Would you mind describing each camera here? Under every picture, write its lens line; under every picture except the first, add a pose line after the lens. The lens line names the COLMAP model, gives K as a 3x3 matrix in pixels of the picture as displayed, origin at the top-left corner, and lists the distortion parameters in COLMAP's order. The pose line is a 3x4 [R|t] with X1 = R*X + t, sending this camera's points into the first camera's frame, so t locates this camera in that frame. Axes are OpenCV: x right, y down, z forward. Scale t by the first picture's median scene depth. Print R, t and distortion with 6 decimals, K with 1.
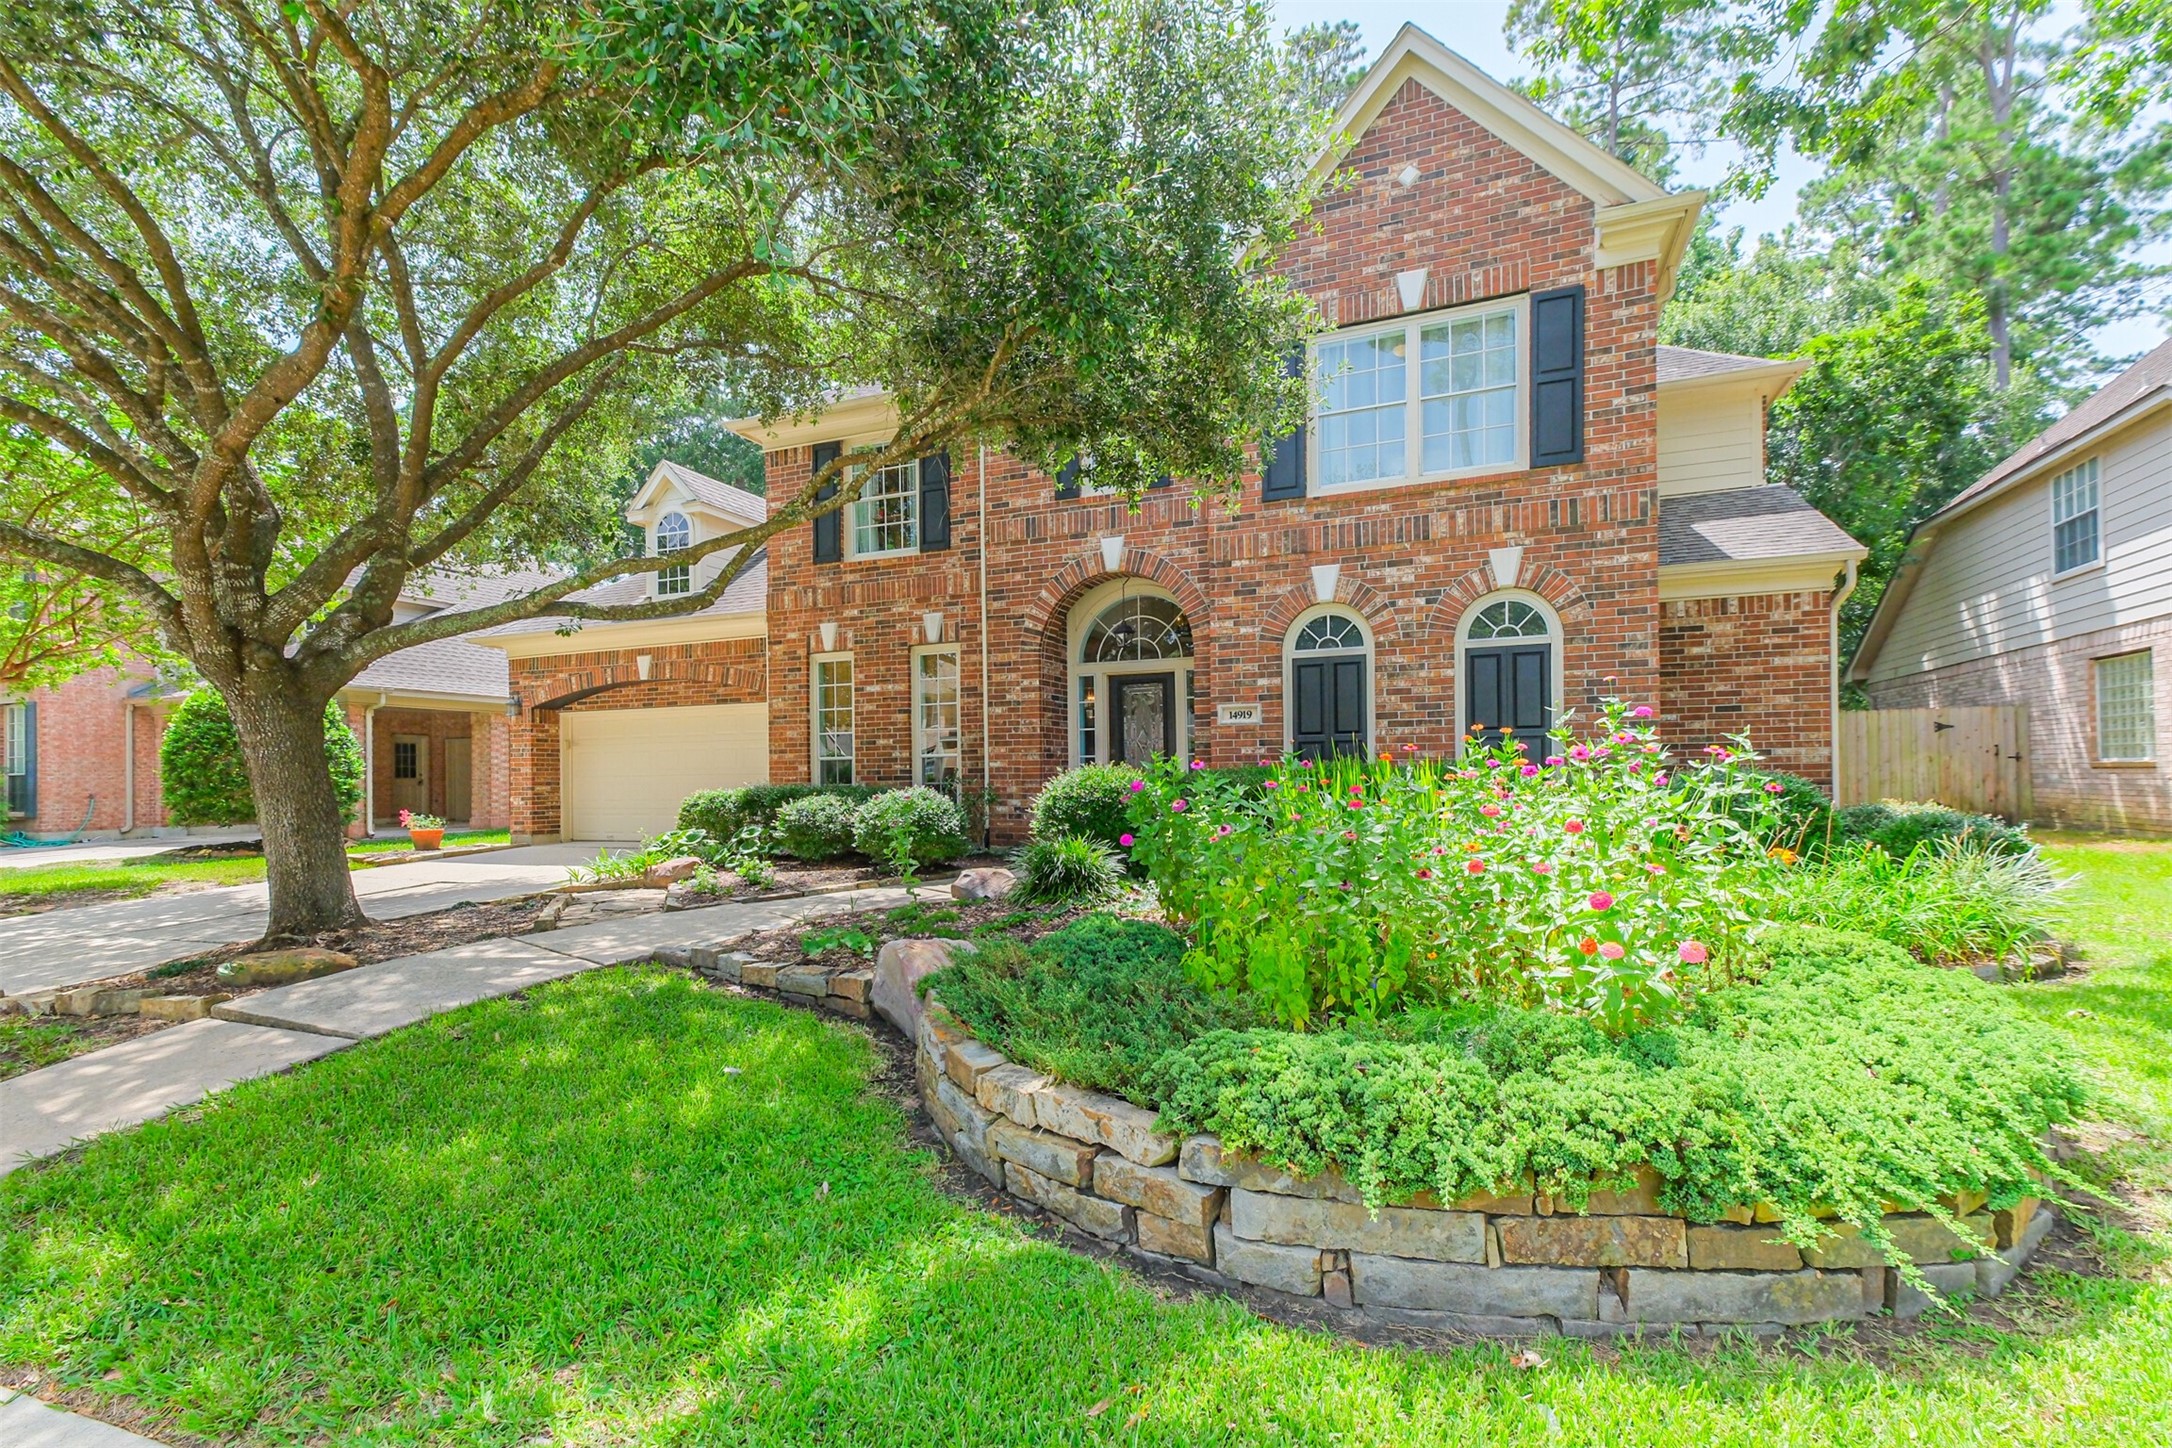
lens RADIAL K [[953.2, 0, 1071.8], [0, 953.2, 772.0], [0, 0, 1]] dist [0.002824, 0.000235]
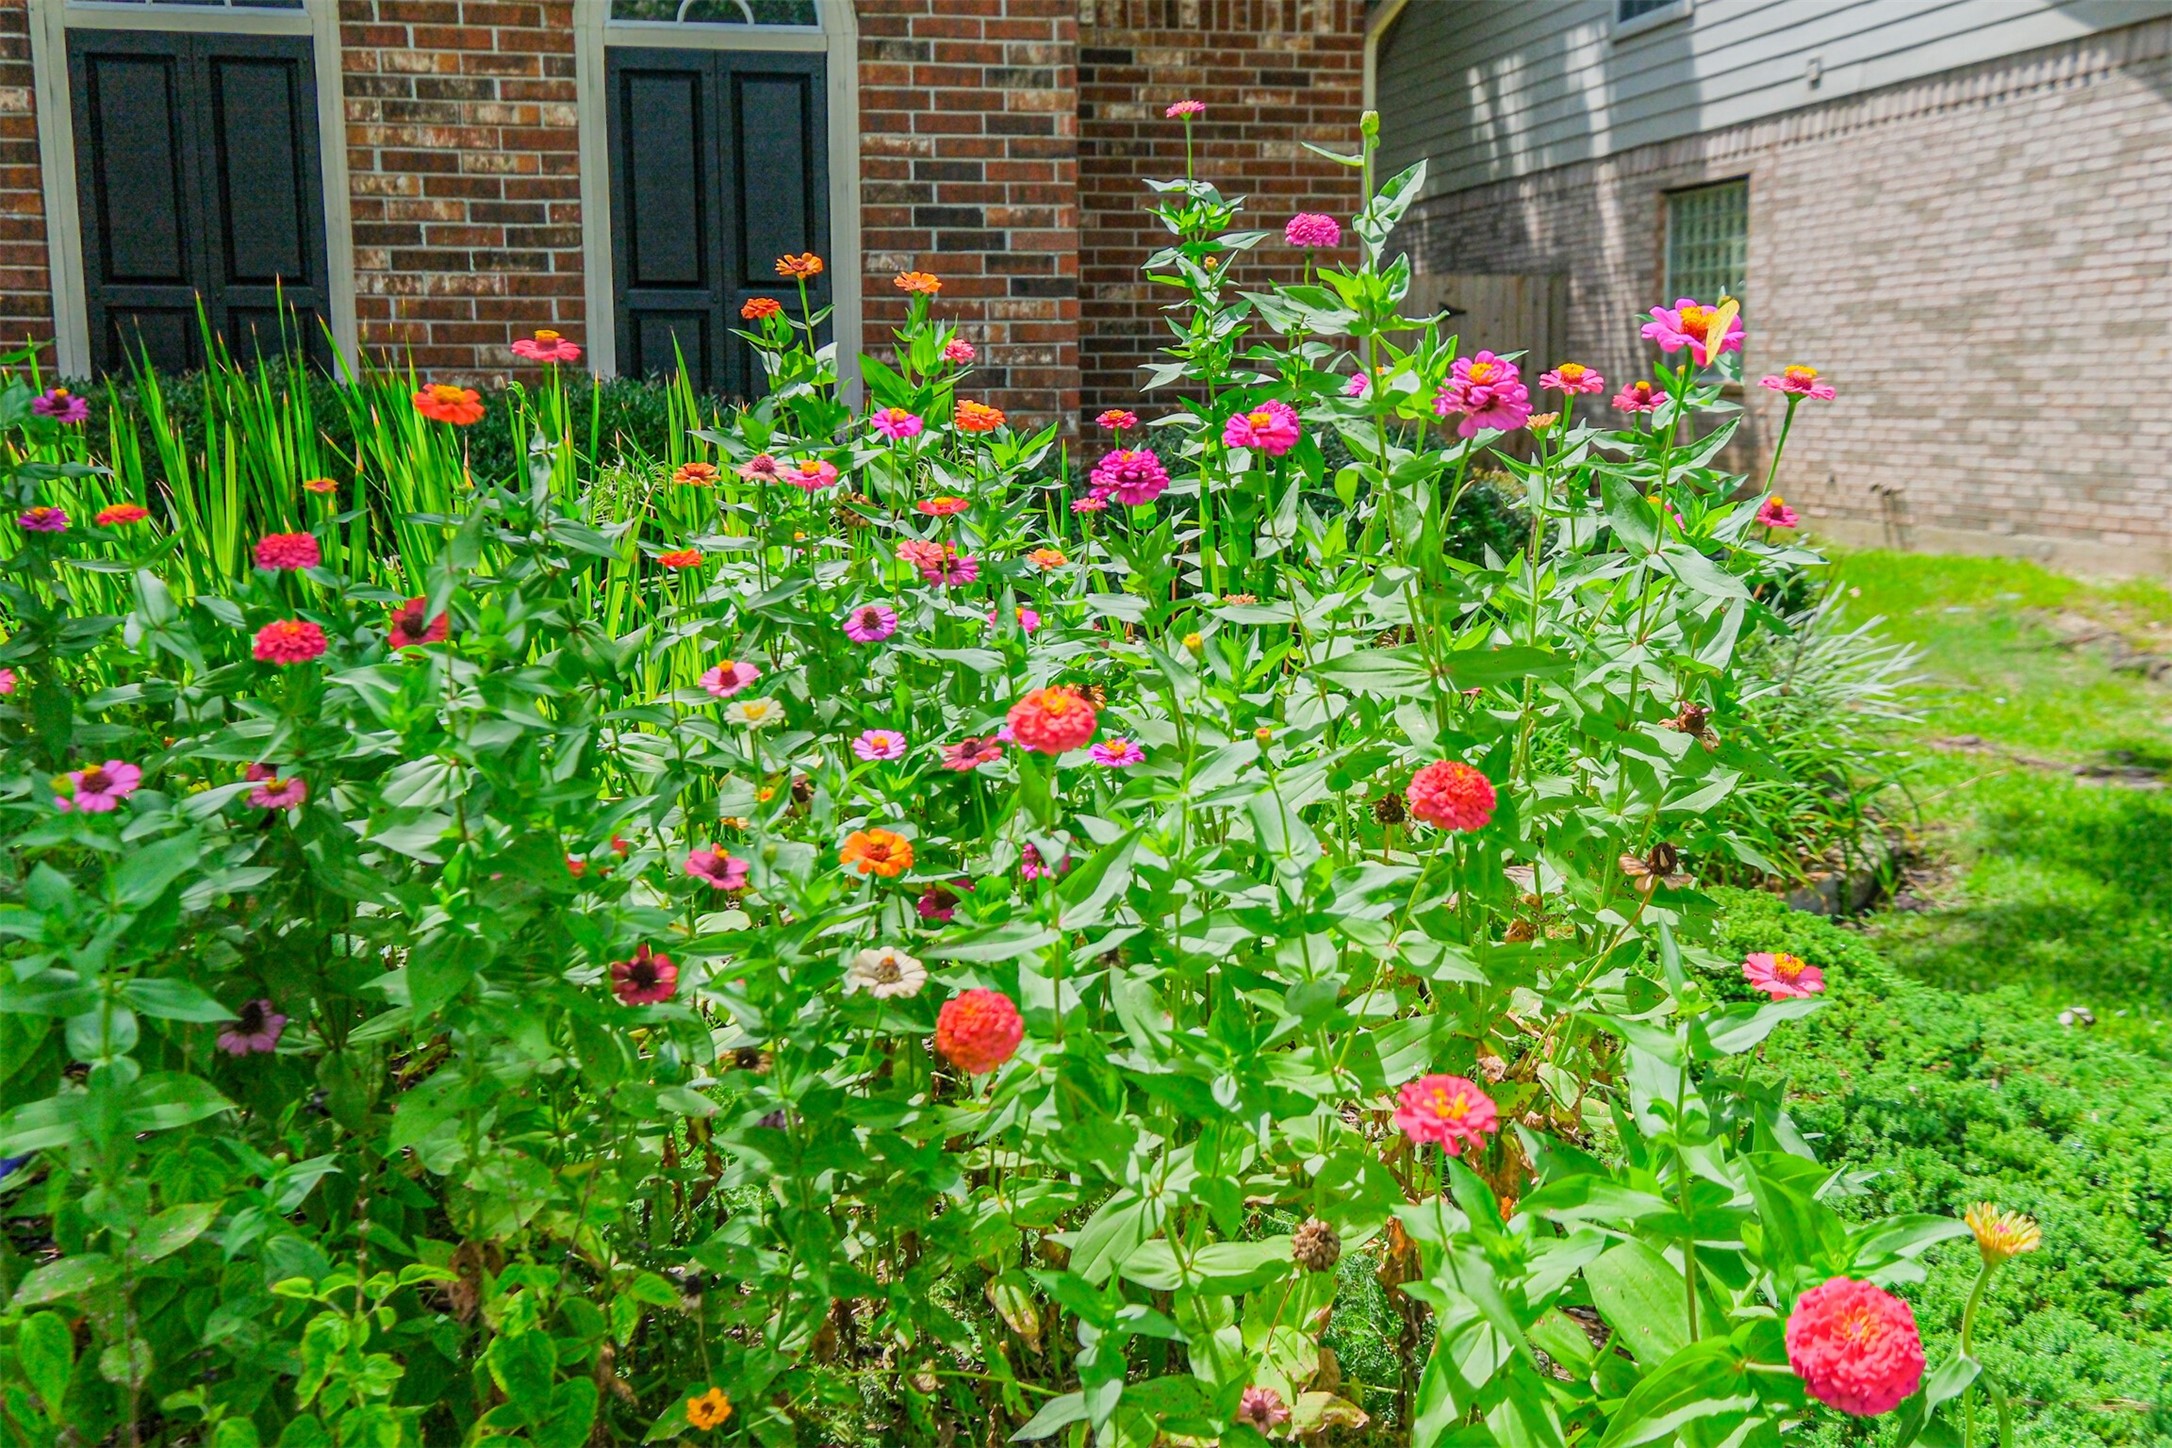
lens RADIAL K [[2237.4, 0, 1087.9], [0, 2237.4, 728.3], [0, 0, 1]] dist [0.049846, 0.000000]
pose [[0.813913, -0.081782, 0.575202, 0.058850], [-0.005242, 0.988969, 0.148029, -0.006138], [-0.580963, -0.123498, 0.804506, 0.190224]]
